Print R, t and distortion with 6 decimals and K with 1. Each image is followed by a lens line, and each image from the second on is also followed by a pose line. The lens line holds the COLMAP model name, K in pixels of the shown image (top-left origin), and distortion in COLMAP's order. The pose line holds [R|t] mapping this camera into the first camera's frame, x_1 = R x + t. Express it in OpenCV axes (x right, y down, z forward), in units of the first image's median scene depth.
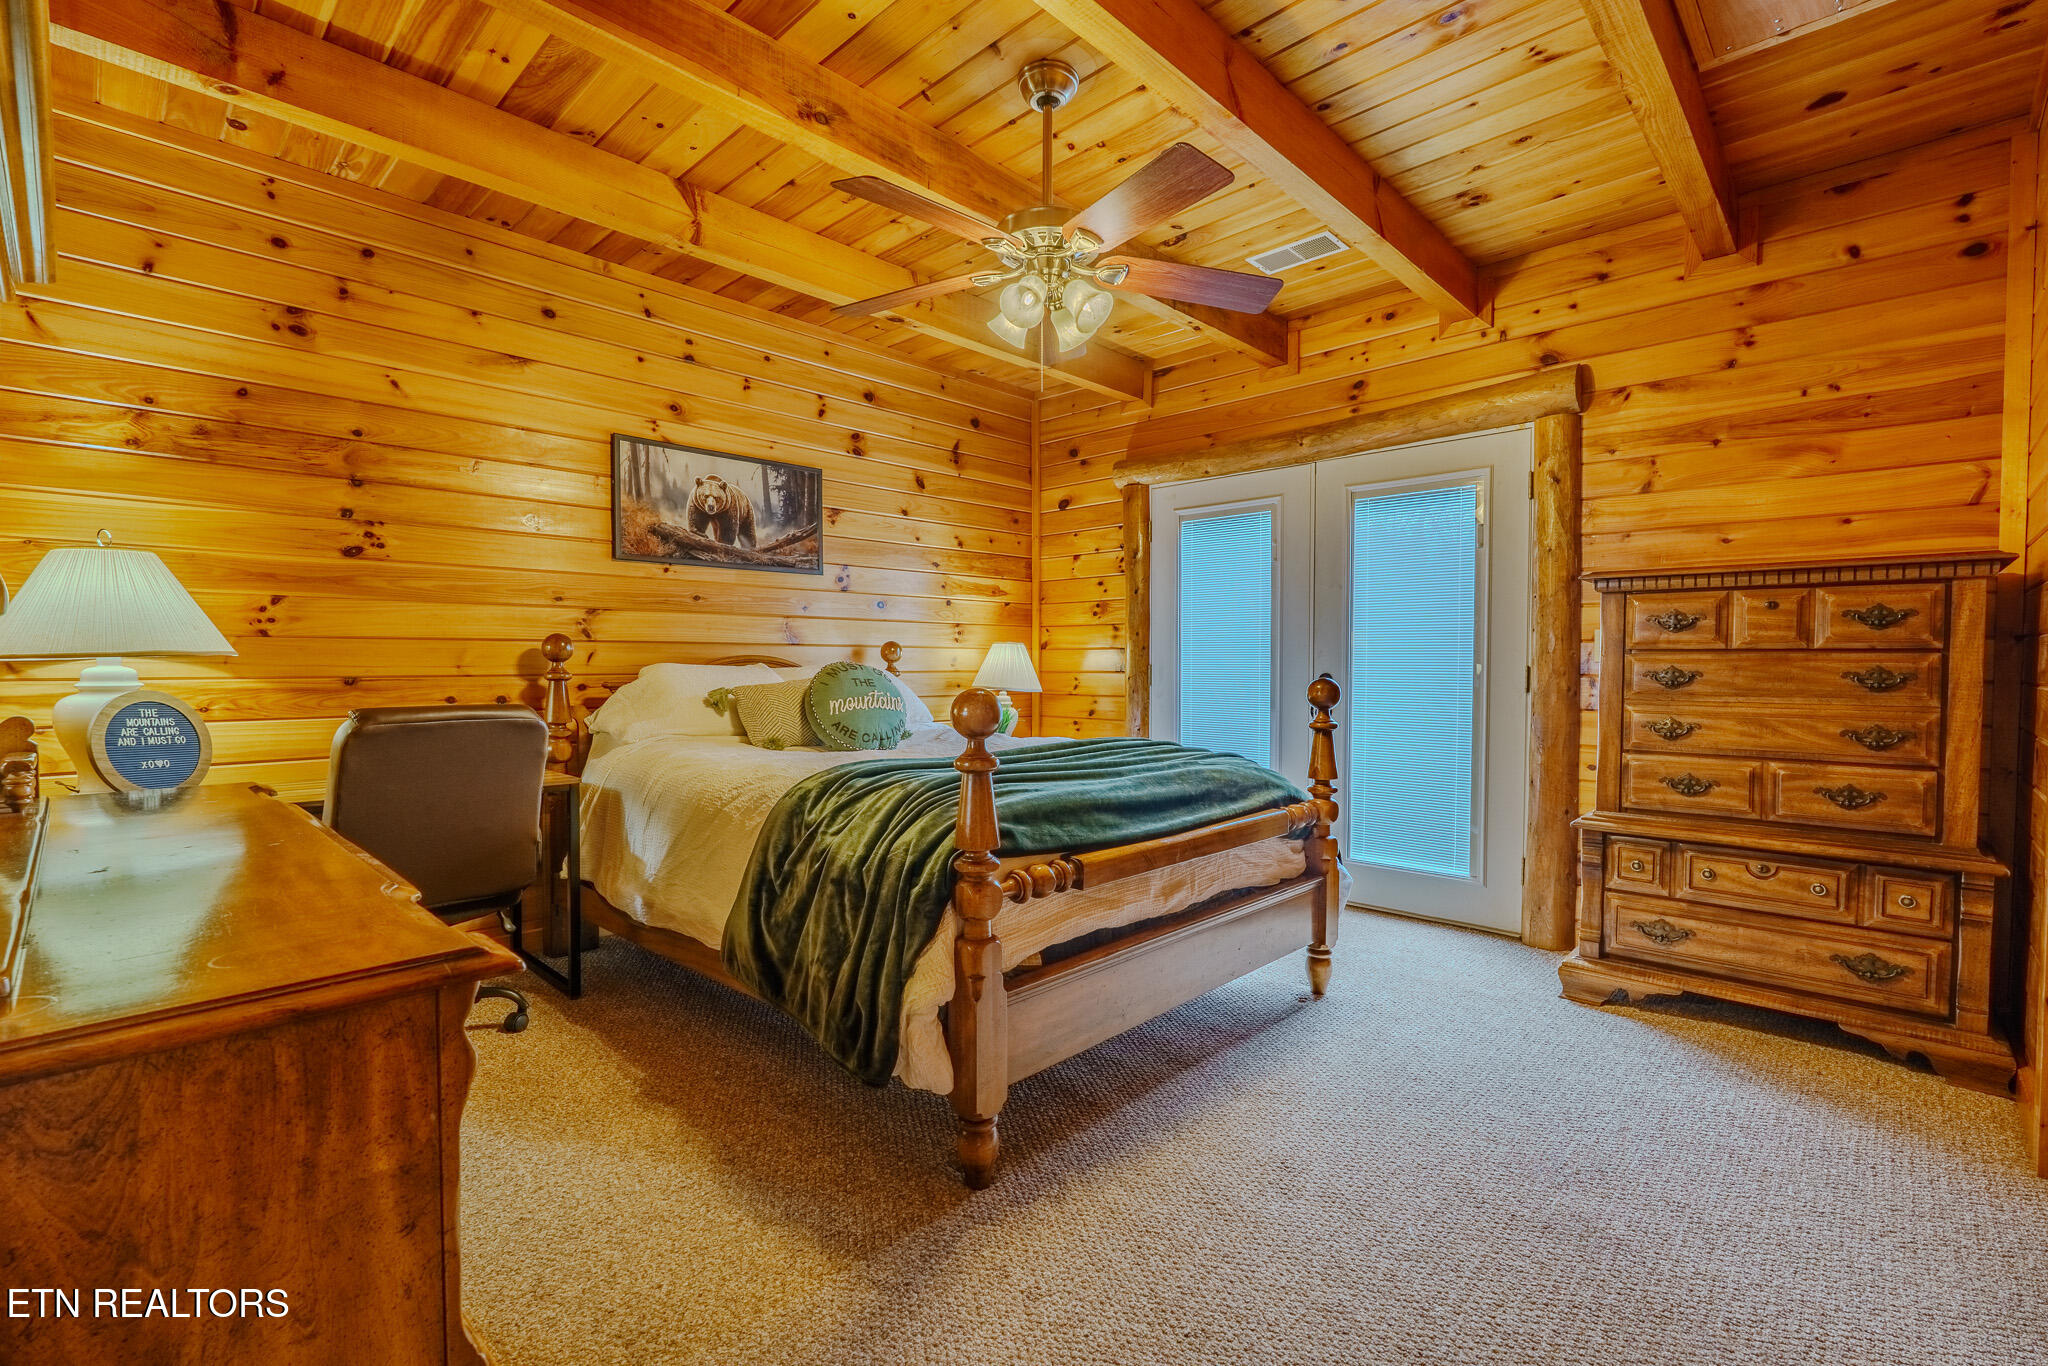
lens RADIAL K [[905.7, 0, 1016.5], [0, 905.7, 682.9], [0, 0, 1]] dist [-0.009192, 0.002903]
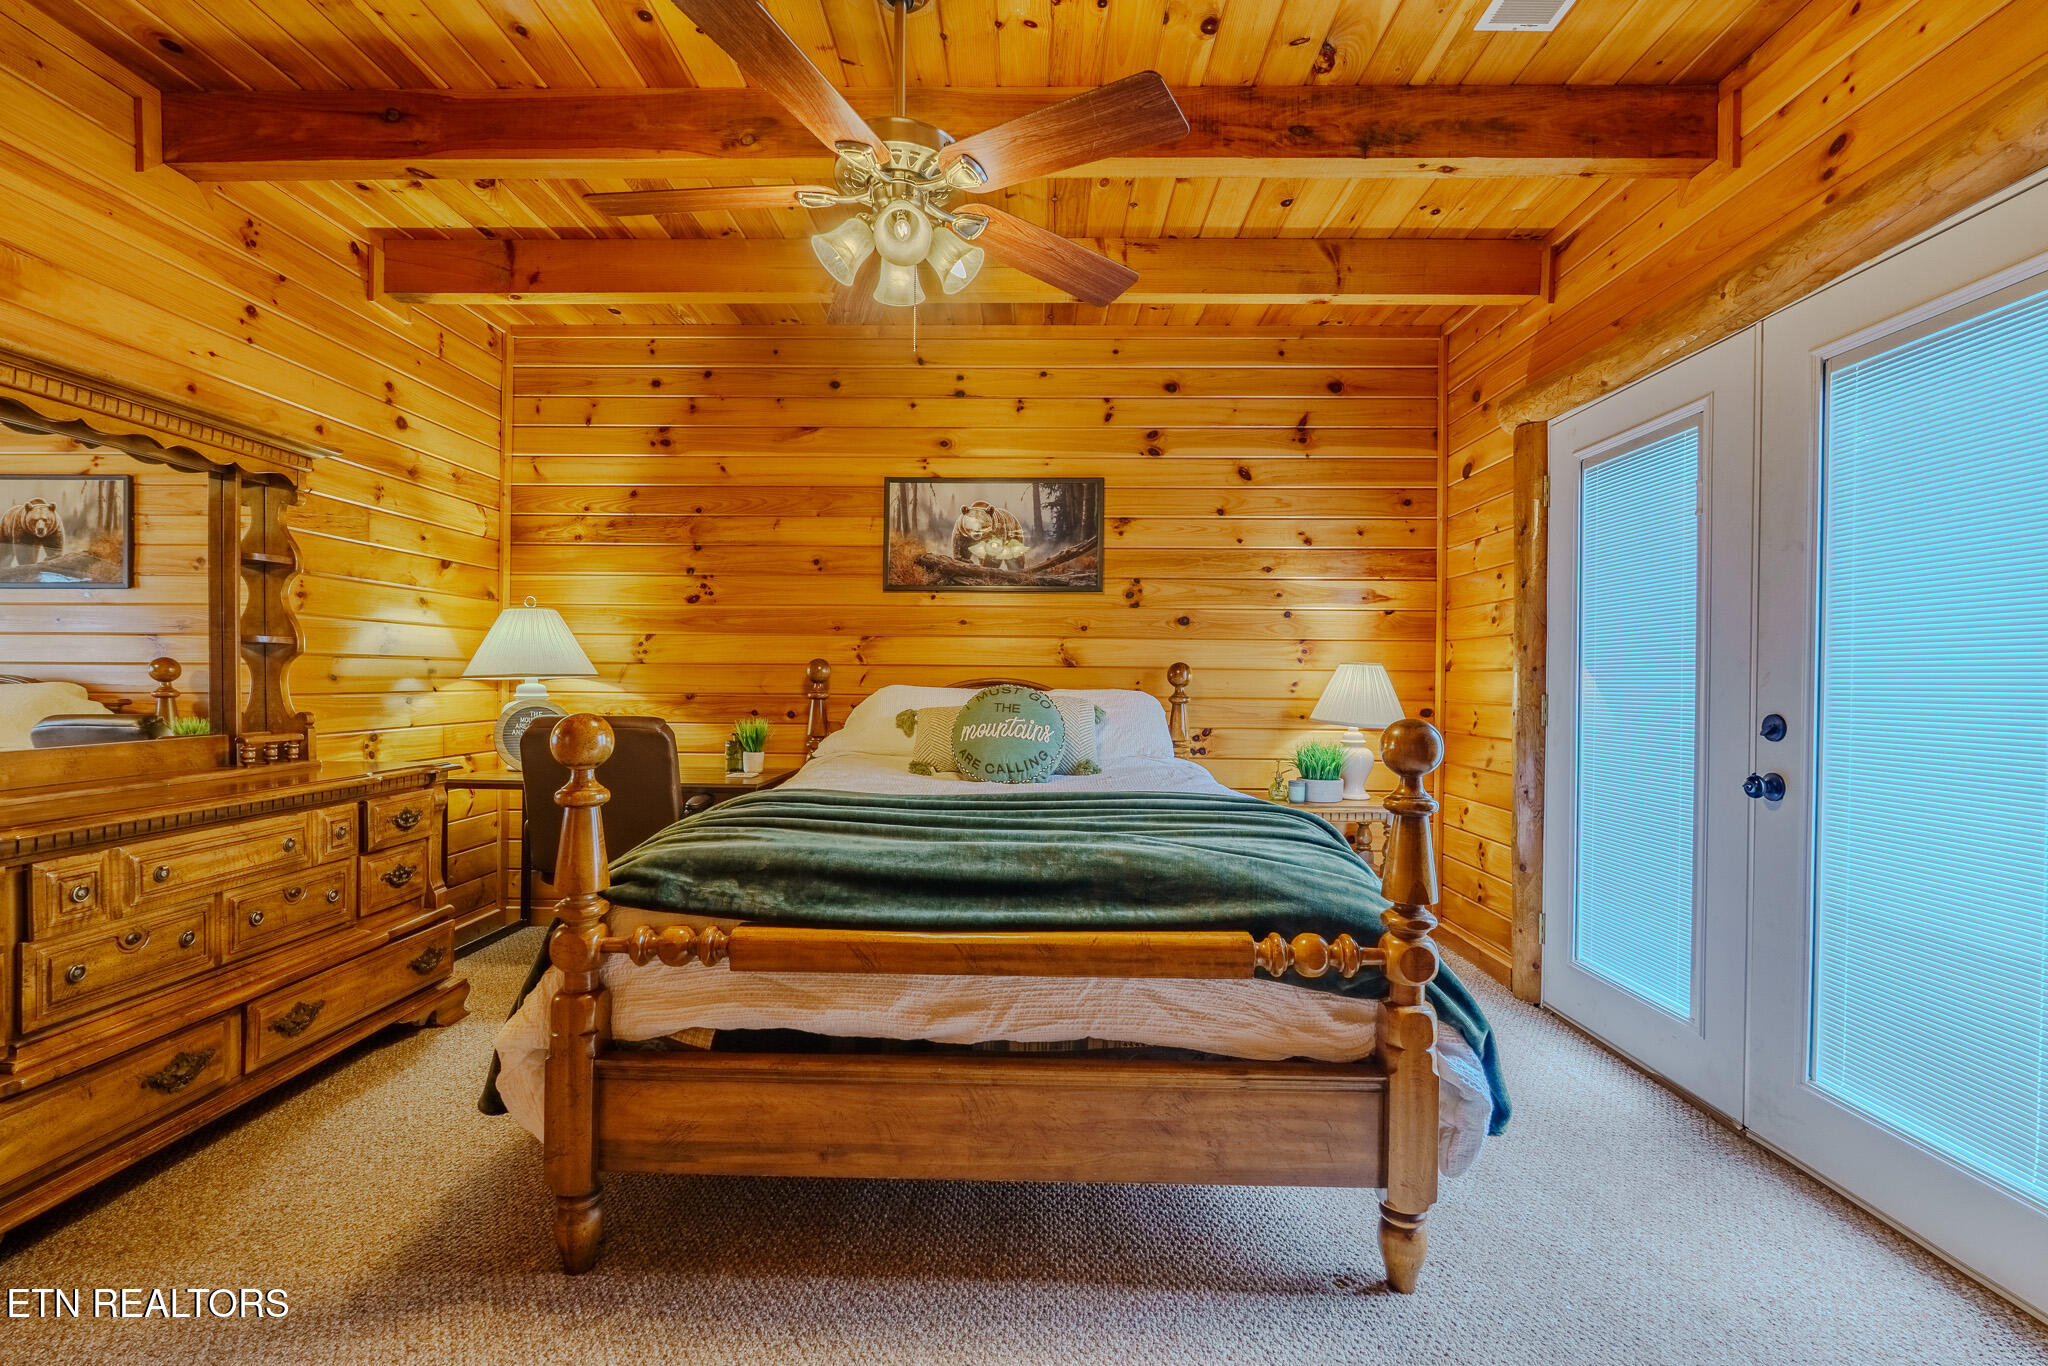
lens RADIAL K [[905.7, 0, 1019.8], [0, 905.7, 684.1], [0, 0, 1]] dist [-0.009192, 0.002903]
pose [[0.684604, 0.007057, -0.728881, 0.508009], [-0.025925, 0.999556, -0.014673, -0.011231], [0.728454, 0.028942, 0.684483, 0.388068]]
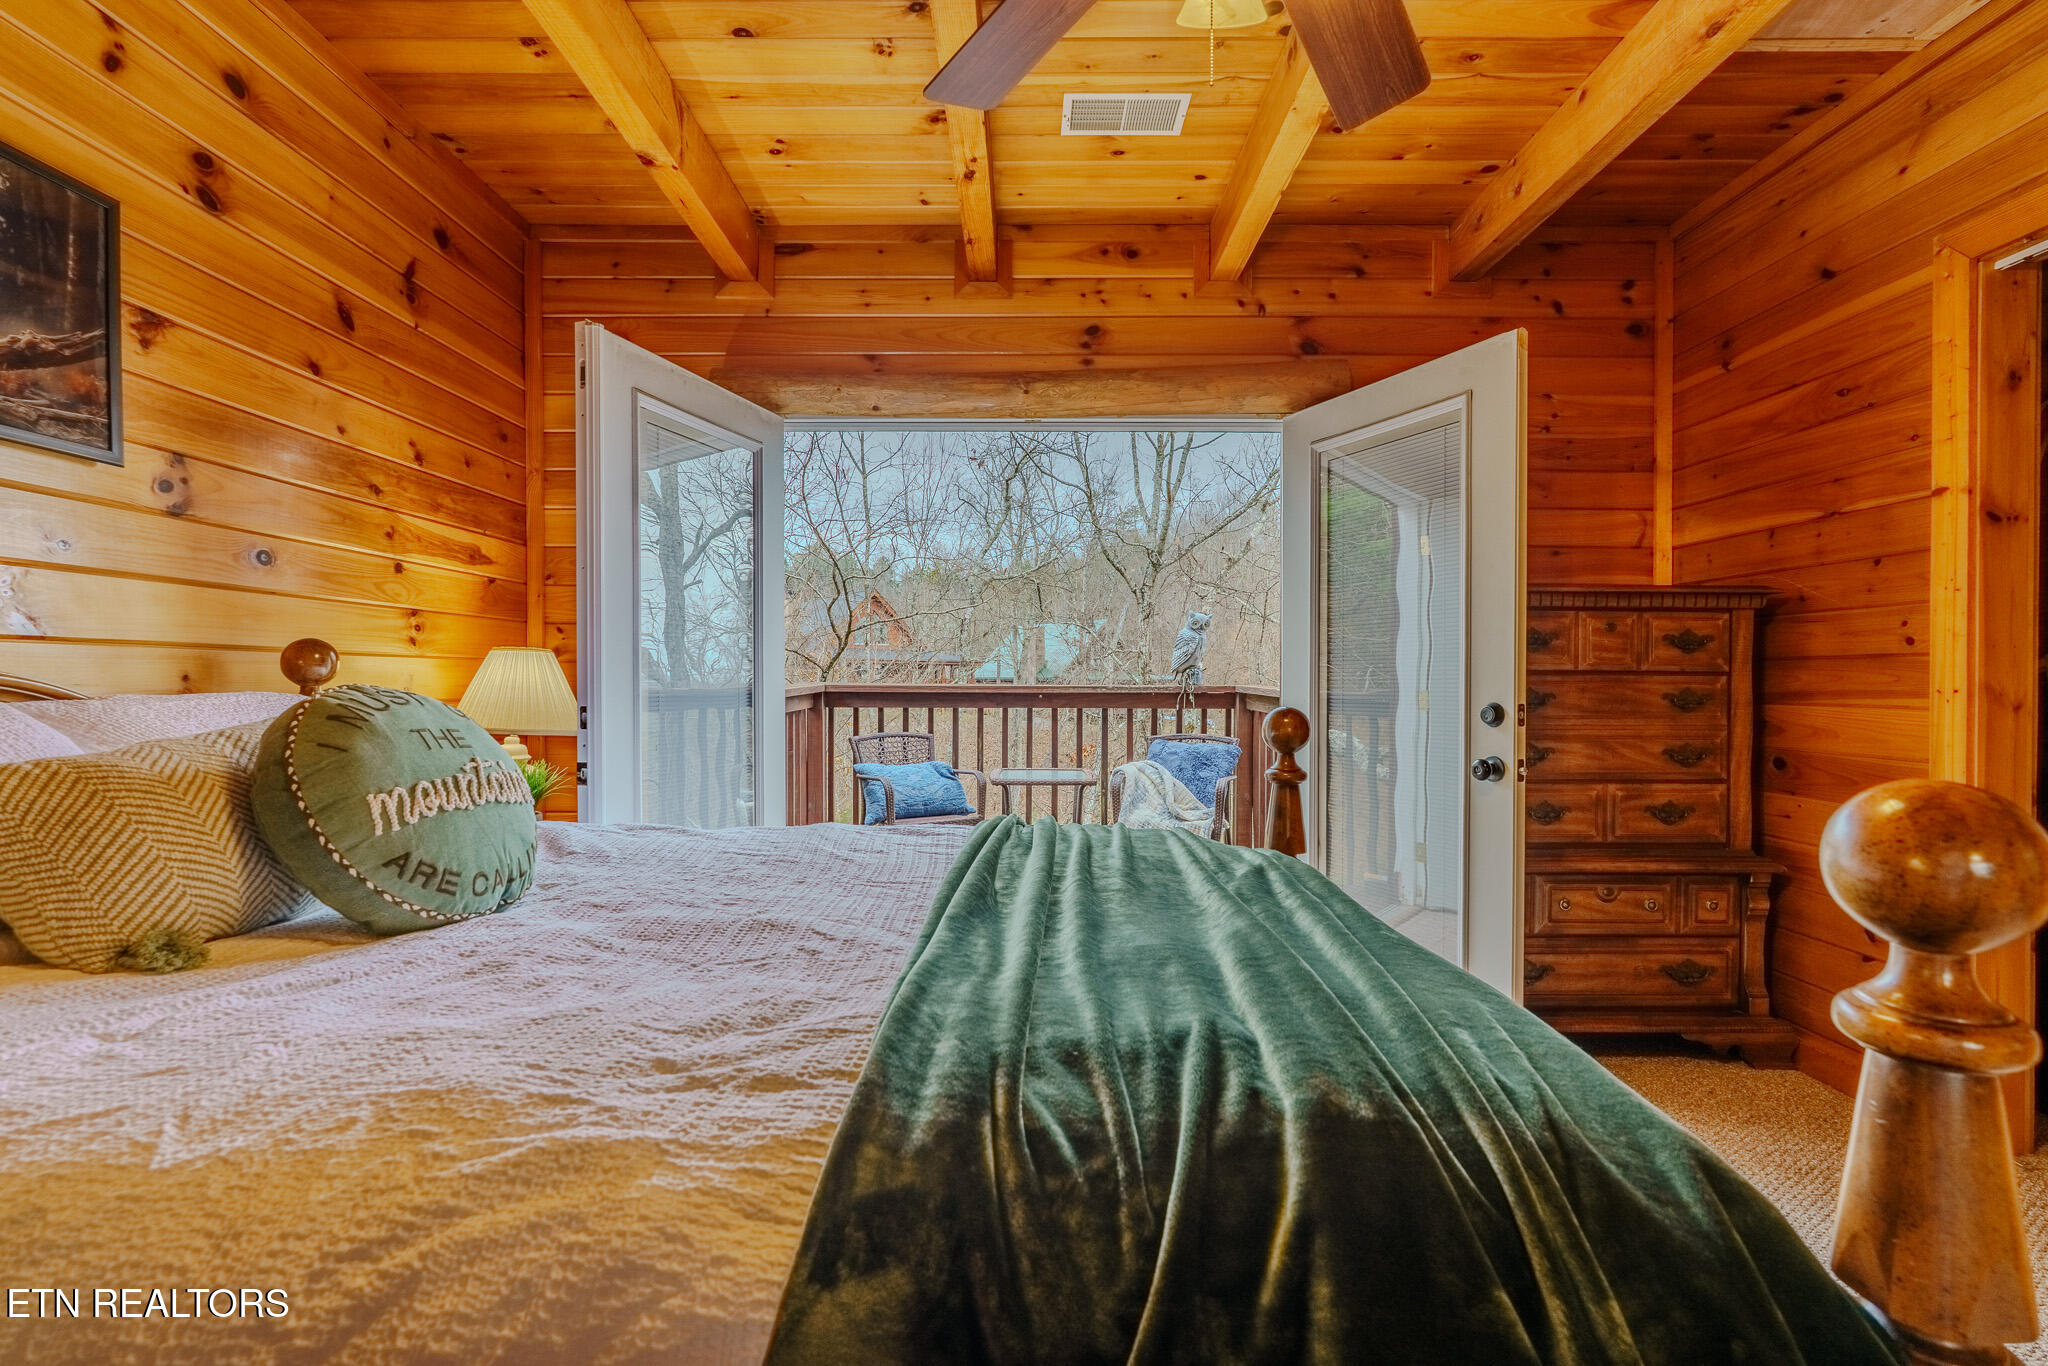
lens RADIAL K [[933.1, 0, 1024.2], [0, 933.1, 687.5], [0, 0, 1]] dist [-0.005230, 0.000751]
pose [[0.719501, -0.004217, 0.694479, -0.267818], [0.015362, 0.999834, -0.009844, -0.014582], [-0.694322, 0.017751, 0.719446, 0.542127]]
